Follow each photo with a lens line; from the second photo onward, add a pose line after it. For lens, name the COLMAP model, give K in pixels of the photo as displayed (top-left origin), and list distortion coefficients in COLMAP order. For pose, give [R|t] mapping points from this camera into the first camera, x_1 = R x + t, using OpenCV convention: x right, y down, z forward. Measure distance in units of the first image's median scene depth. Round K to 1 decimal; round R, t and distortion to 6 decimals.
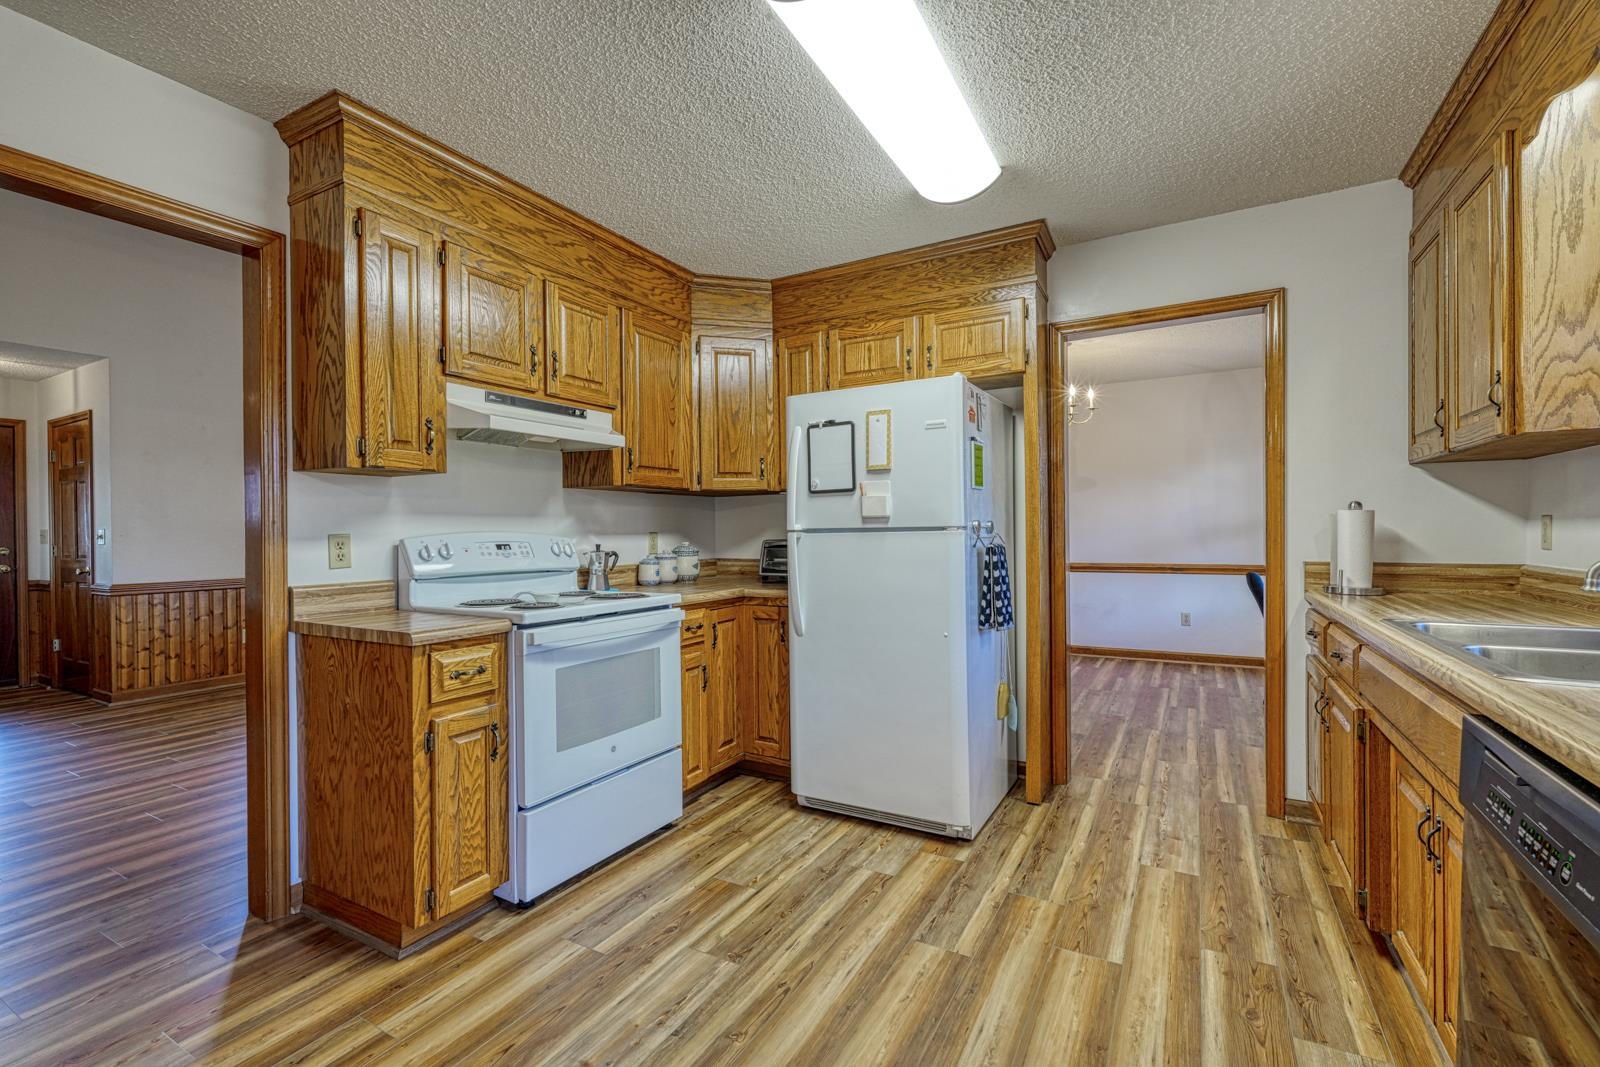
lens RADIAL K [[697.3, 0, 802.6], [0, 697.3, 532.6], [0, 0, 1]] dist [0.001234, -0.000121]
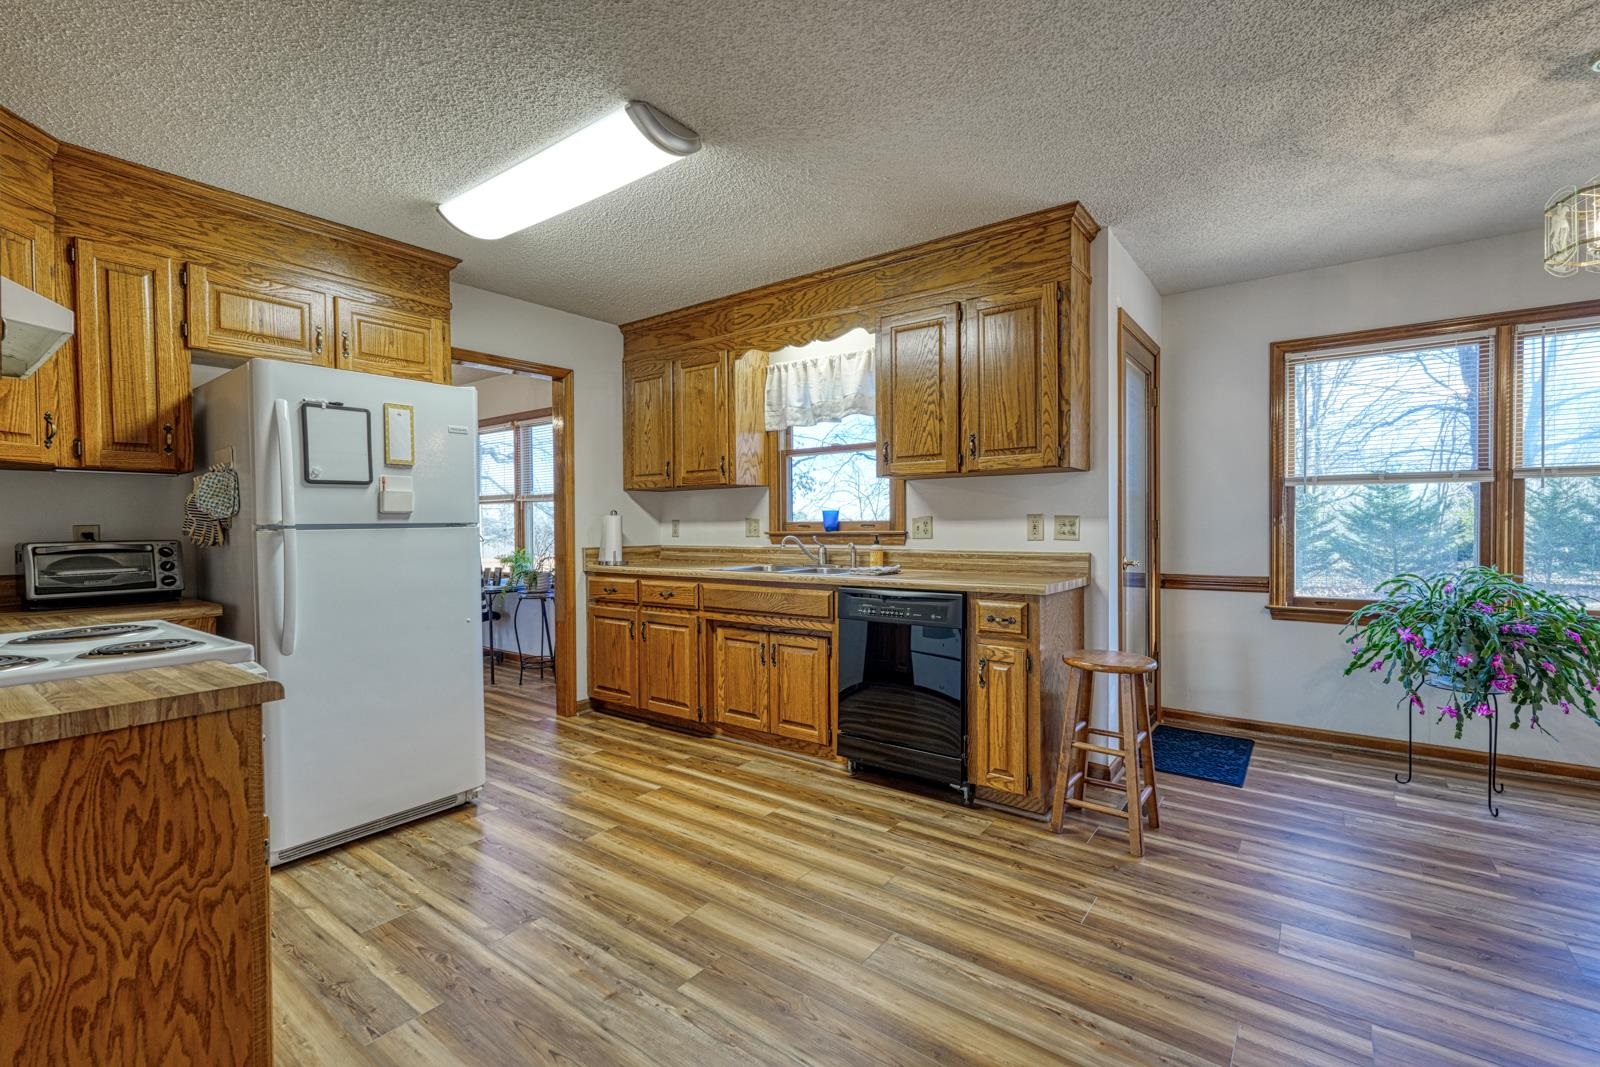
lens RADIAL K [[697.3, 0, 802.7], [0, 697.3, 534.3], [0, 0, 1]] dist [0.001234, -0.000121]
pose [[0.130066, -0.006134, 0.991486, -0.649008], [0.010218, 0.999936, 0.004846, 0.007596], [-0.991453, 0.009501, 0.130121, 0.254048]]
